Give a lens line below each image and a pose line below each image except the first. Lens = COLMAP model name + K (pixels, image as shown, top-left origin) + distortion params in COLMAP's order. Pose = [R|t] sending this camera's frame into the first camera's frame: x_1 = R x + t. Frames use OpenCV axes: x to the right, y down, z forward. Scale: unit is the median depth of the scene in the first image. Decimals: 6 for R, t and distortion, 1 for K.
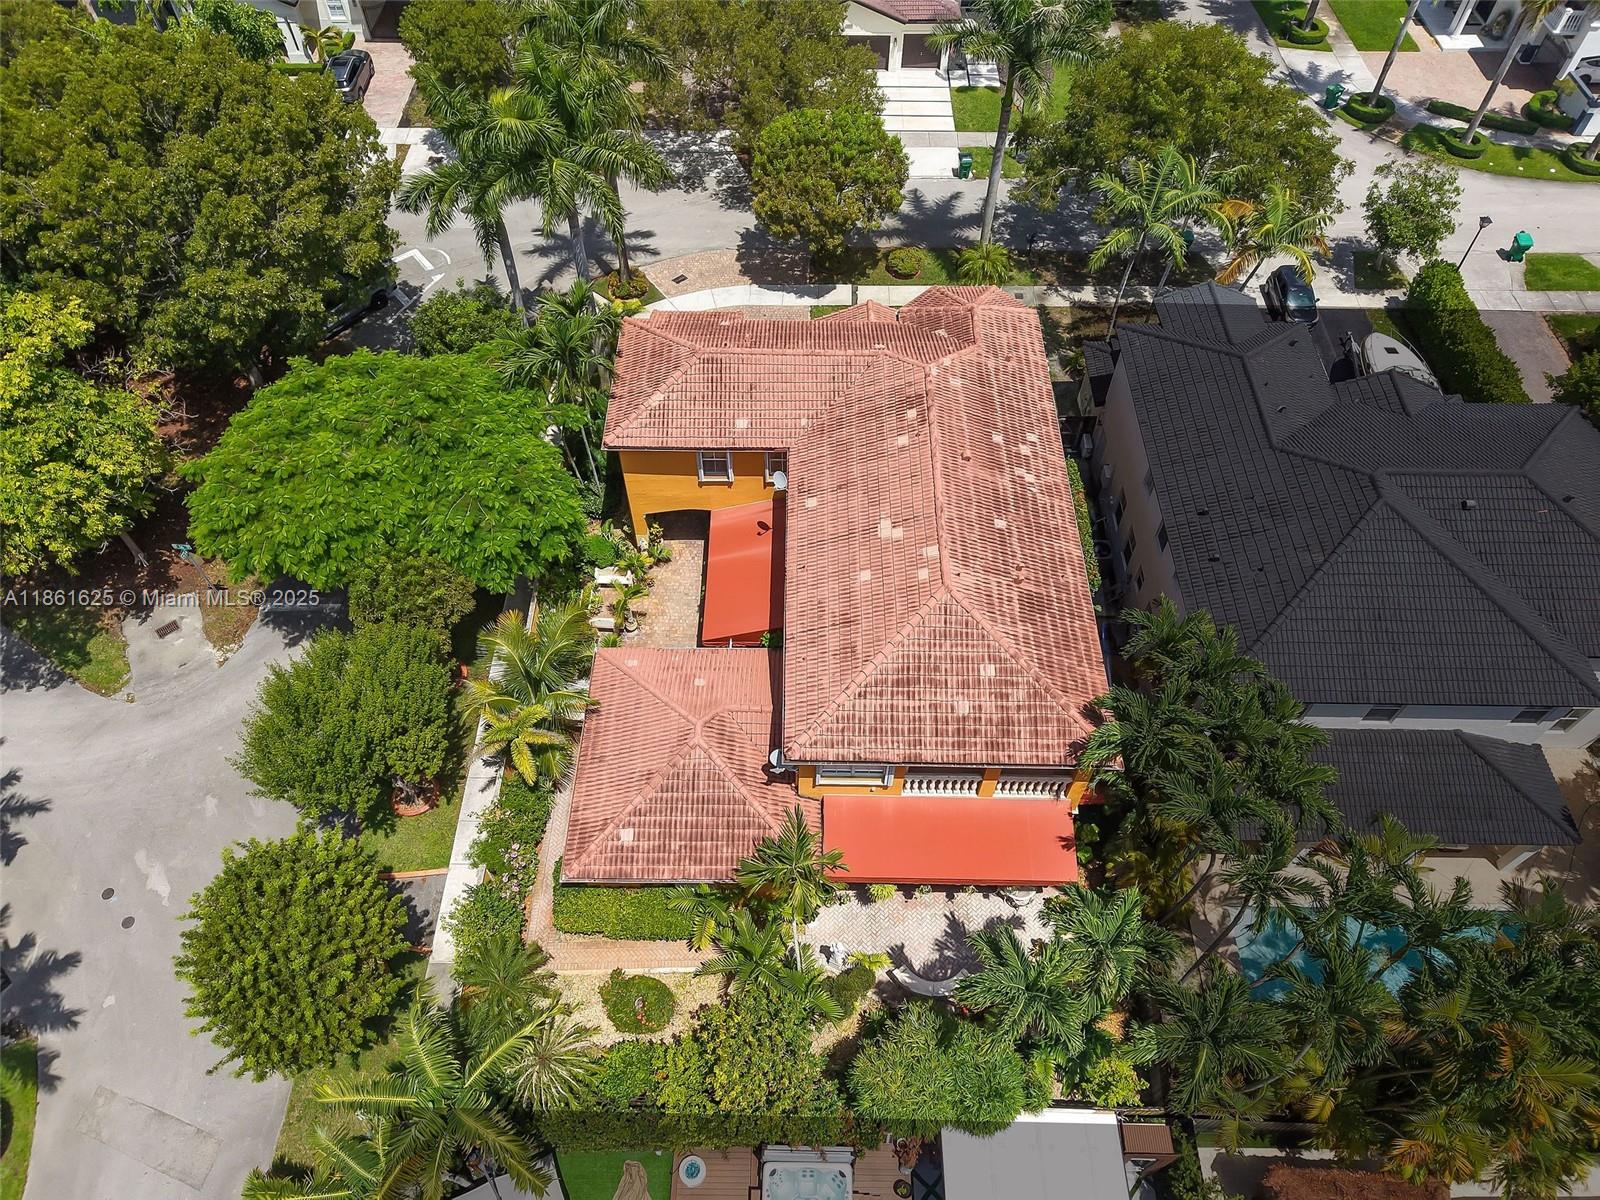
lens RADIAL K [[1064.7, 0, 800.0], [0, 1064.7, 600.0], [0, 0, 1]] dist [0.031919, -0.029231]
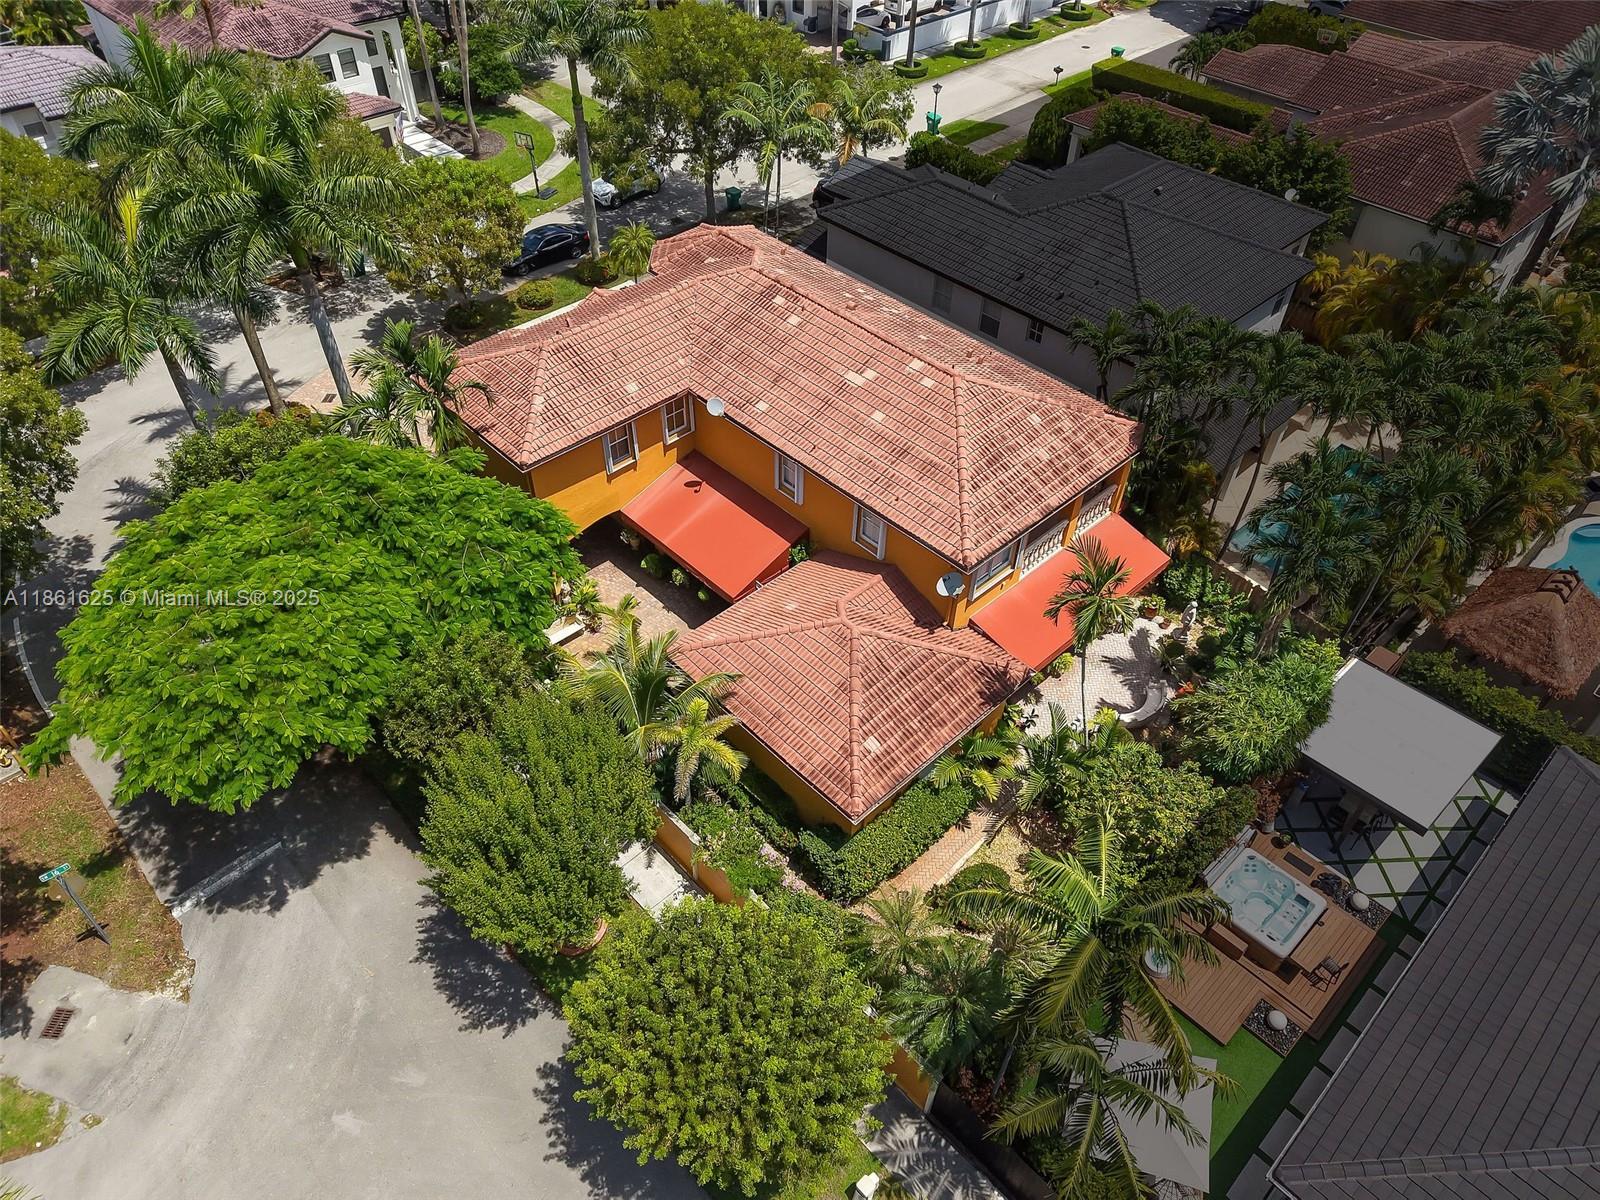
lens RADIAL K [[1064.7, 0, 800.0], [0, 1064.7, 600.0], [0, 0, 1]] dist [0.031919, -0.029231]
pose [[0.718800, -0.484023, 0.499047, -0.569278], [0.553142, 0.833011, 0.011216, 0.068737], [-0.421141, 0.267982, 0.866502, 0.195572]]
